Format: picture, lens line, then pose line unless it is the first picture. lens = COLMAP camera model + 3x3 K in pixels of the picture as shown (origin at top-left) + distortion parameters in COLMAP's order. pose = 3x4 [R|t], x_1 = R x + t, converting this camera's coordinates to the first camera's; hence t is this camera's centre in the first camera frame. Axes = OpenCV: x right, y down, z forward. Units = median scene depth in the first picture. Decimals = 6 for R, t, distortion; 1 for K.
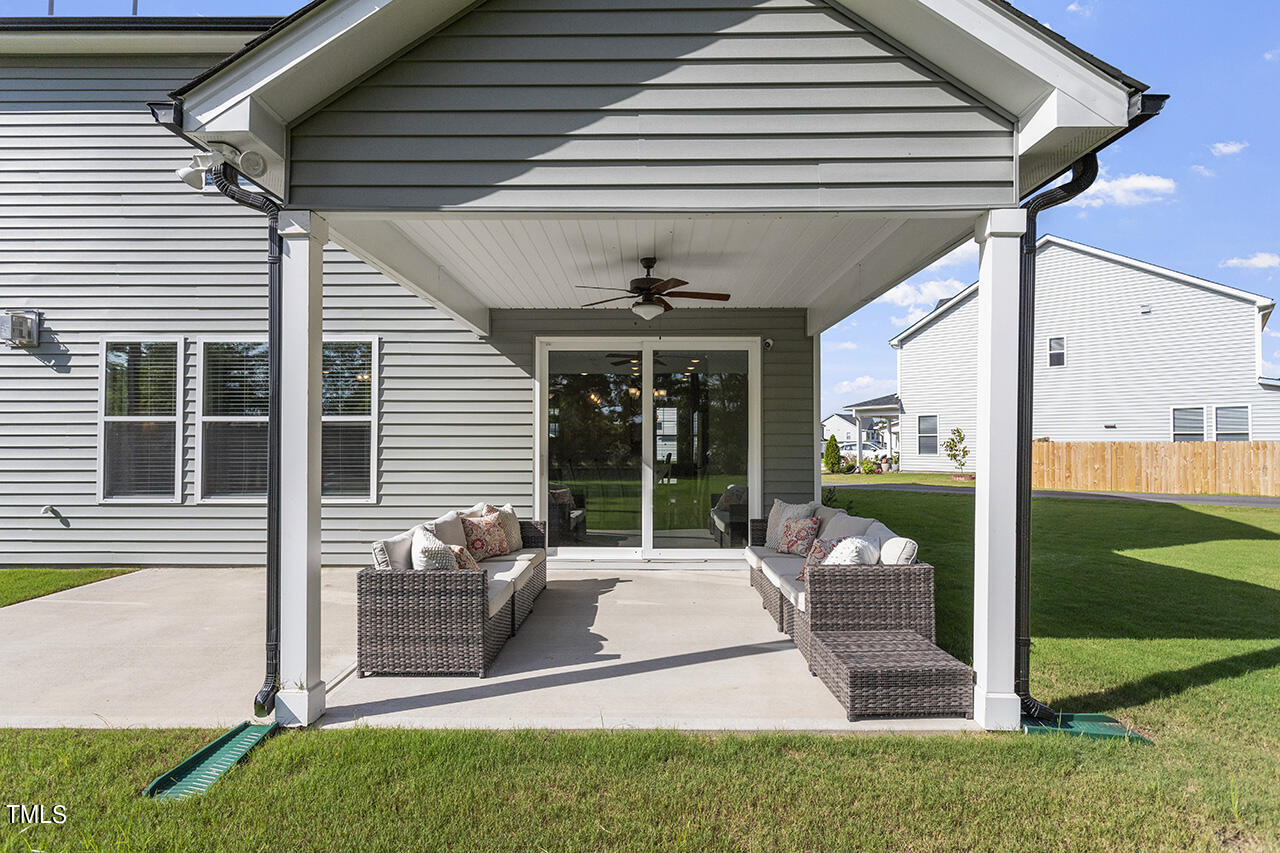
lens RADIAL K [[620.8, 0, 641.1], [0, 620.8, 441.2], [0, 0, 1]] dist [0.004598, -0.001737]
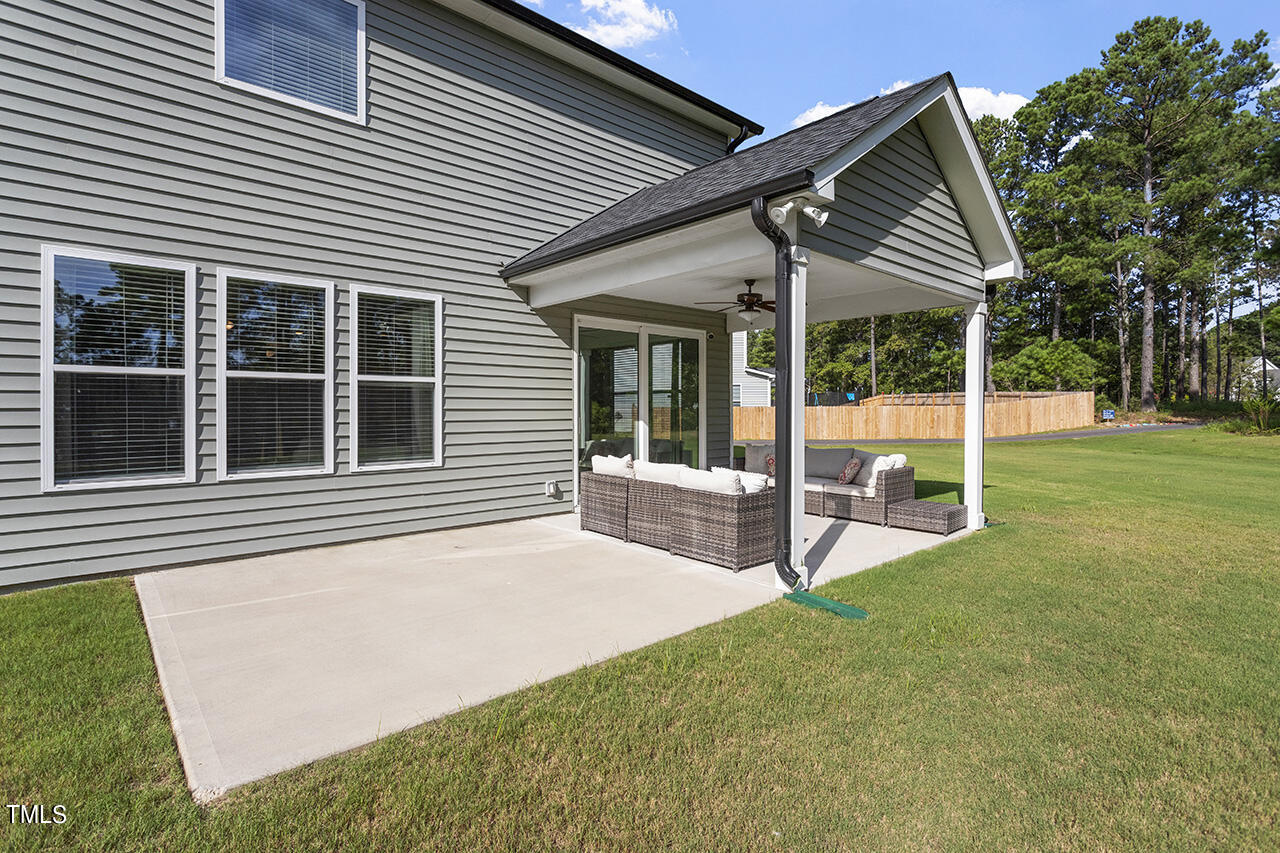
lens RADIAL K [[620.8, 0, 643.6], [0, 620.8, 414.7], [0, 0, 1]] dist [0.004598, -0.001737]
pose [[0.744596, -0.006768, 0.667481, -0.843134], [-0.007427, 0.999803, 0.018423, -0.002108], [-0.667474, -0.018675, 0.744399, 0.050508]]
